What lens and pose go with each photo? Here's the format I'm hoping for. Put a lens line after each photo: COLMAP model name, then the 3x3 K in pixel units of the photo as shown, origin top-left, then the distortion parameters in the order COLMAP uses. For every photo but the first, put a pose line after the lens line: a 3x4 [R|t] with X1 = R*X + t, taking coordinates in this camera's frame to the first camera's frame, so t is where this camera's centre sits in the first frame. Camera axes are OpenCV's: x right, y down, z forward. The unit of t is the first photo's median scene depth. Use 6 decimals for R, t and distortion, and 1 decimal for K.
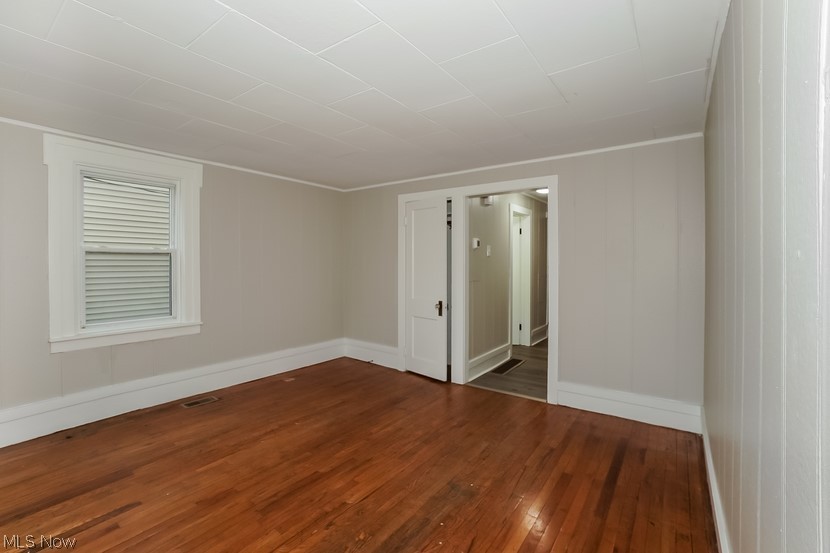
lens RADIAL K [[370.0, 0, 405.3], [0, 370.0, 265.0], [0, 0, 1]] dist [0.000340, 0.000369]
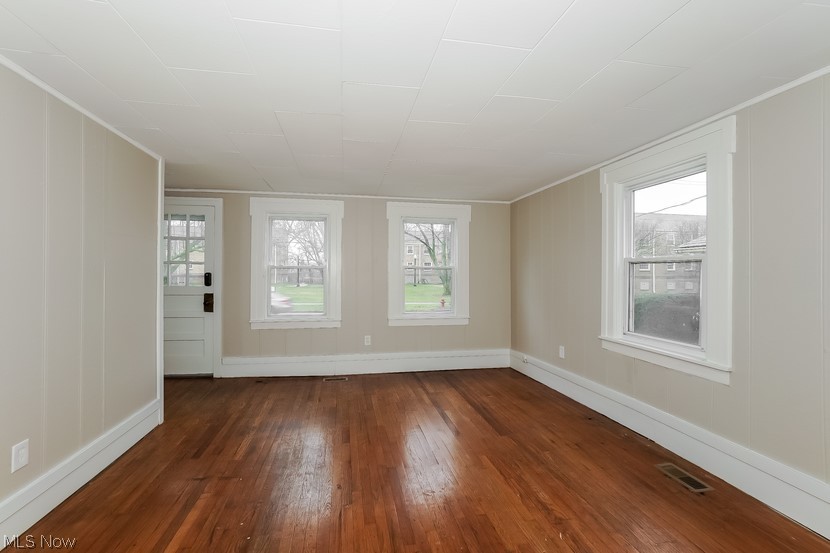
lens RADIAL K [[370.0, 0, 405.3], [0, 370.0, 265.0], [0, 0, 1]] dist [0.000340, 0.000369]
pose [[-0.690179, -0.018009, -0.723414, 0.357615], [-0.003274, 0.999758, -0.021764, -0.003526], [0.723631, -0.012653, -0.690071, 1.329059]]
